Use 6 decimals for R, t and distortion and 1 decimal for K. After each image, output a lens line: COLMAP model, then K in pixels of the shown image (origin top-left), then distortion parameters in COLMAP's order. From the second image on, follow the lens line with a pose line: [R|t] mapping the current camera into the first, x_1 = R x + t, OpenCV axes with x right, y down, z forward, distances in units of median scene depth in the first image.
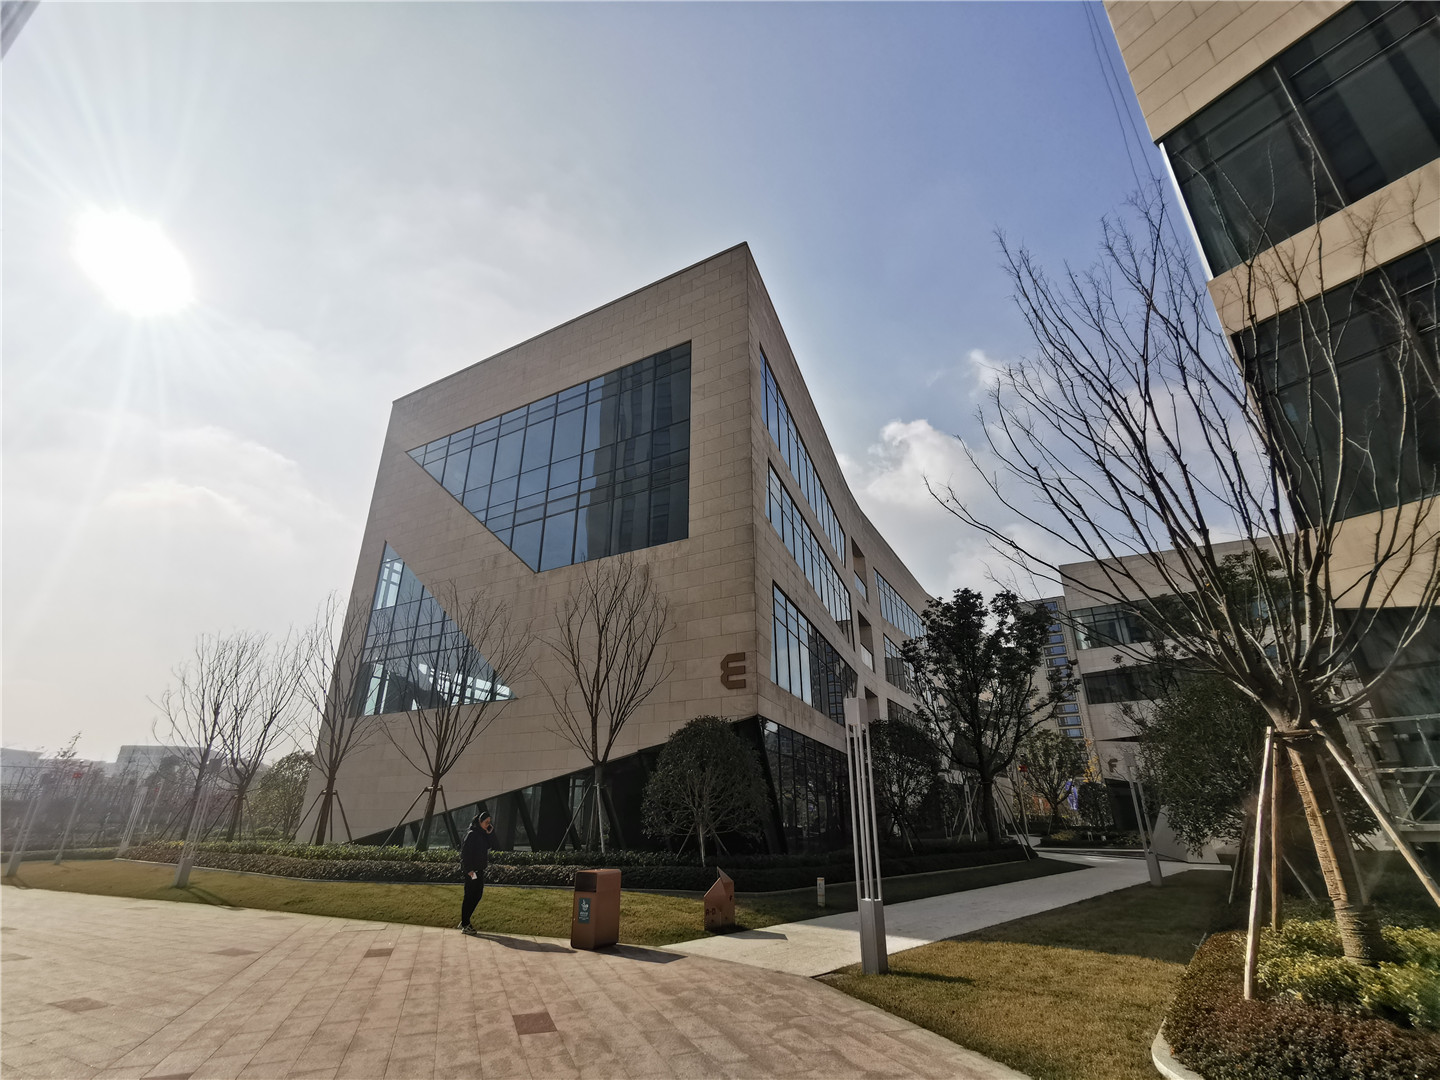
lens RADIAL K [[654.7, 0, 723.4], [0, 654.7, 543.1], [0, 0, 1]] dist [0.003562, 0.000398]
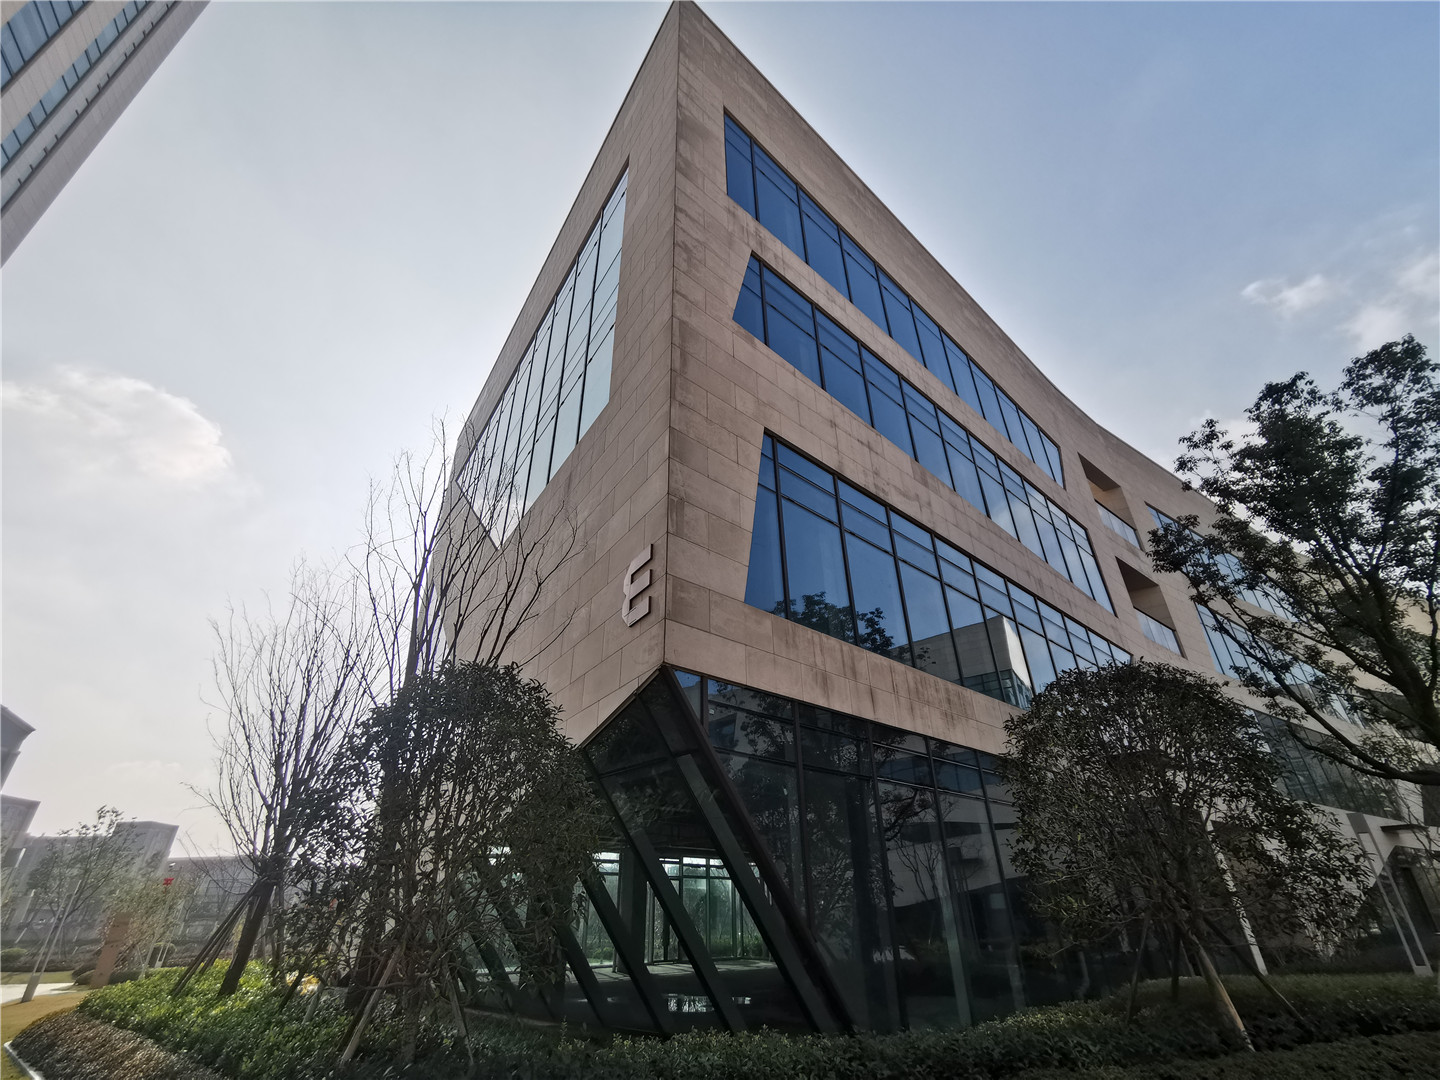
lens RADIAL K [[665.5, 0, 716.3], [0, 665.5, 542.7], [0, 0, 1]] dist [0.001443, 0.000828]
pose [[0.893112, -0.239033, -0.381069, 0.174675], [0.189913, 0.968296, -0.162284, 0.177017], [0.407778, 0.072568, 0.910193, 0.421803]]
